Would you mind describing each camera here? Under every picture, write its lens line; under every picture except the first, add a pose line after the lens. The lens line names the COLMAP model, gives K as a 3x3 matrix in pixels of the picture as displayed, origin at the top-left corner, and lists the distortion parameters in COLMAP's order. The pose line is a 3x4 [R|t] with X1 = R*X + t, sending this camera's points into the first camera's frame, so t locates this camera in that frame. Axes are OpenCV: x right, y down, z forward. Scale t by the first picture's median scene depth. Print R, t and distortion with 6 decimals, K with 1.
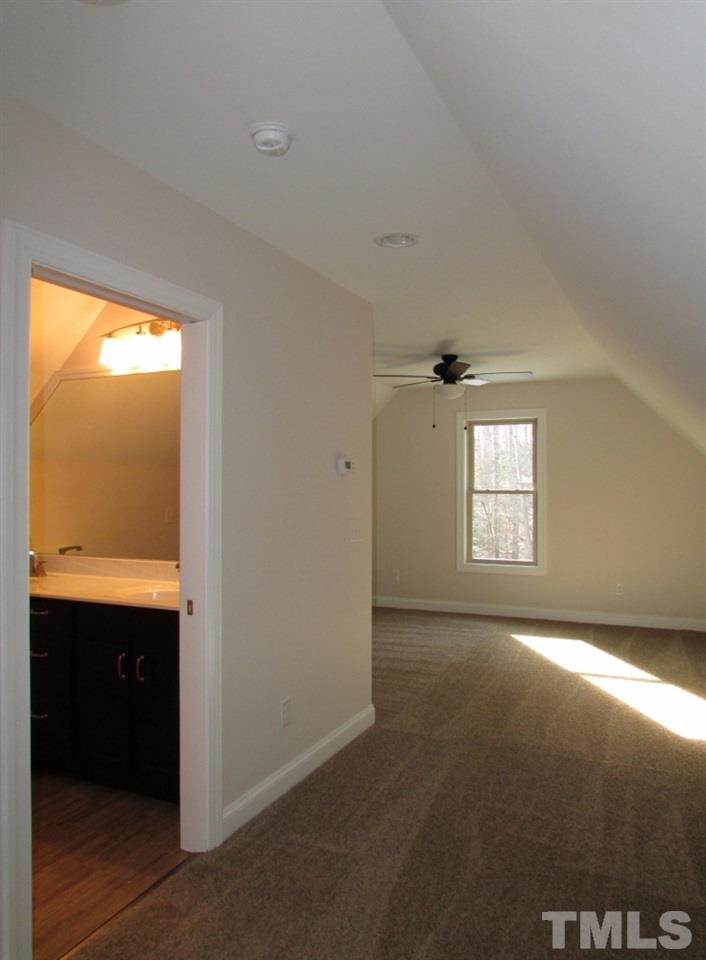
lens RADIAL K [[713.4, 0, 349.4], [0, 713.4, 478.1], [0, 0, 1]] dist [-0.026826, 0.008117]
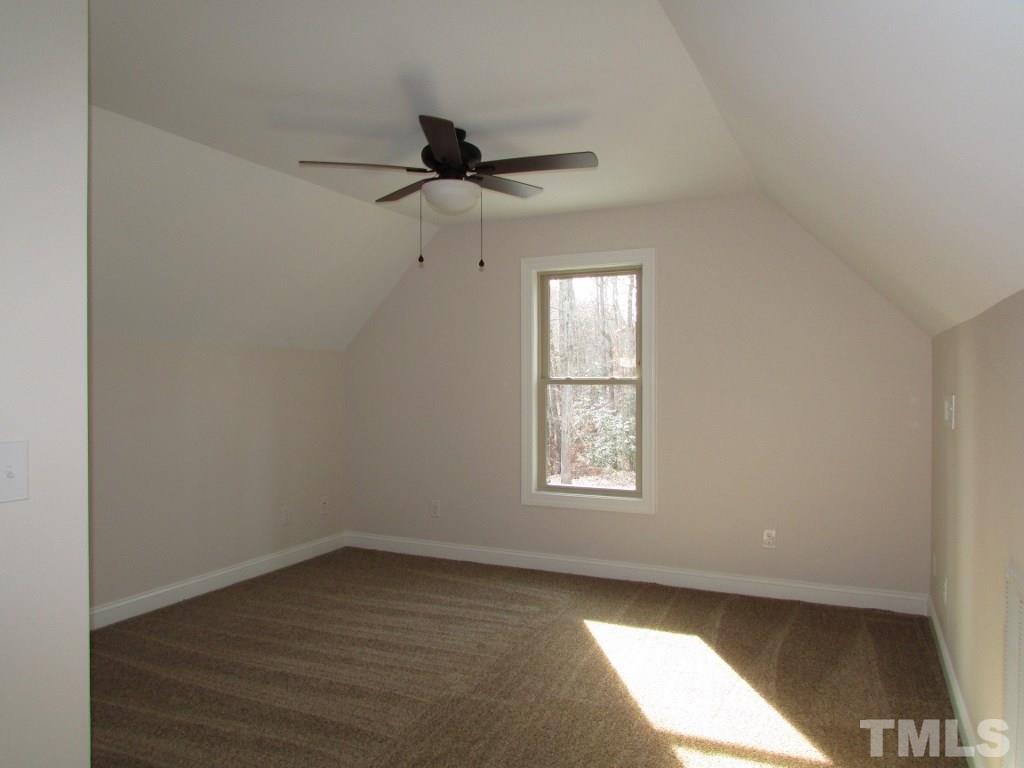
lens RADIAL K [[743.8, 0, 516.3], [0, 743.8, 384.2], [0, 0, 1]] dist [-0.022403, 0.008869]
pose [[0.999993, -0.002182, 0.003108, 0.148947], [0.002141, 0.999911, 0.013137, 0.013101], [-0.003136, -0.013131, 0.999909, 0.335917]]
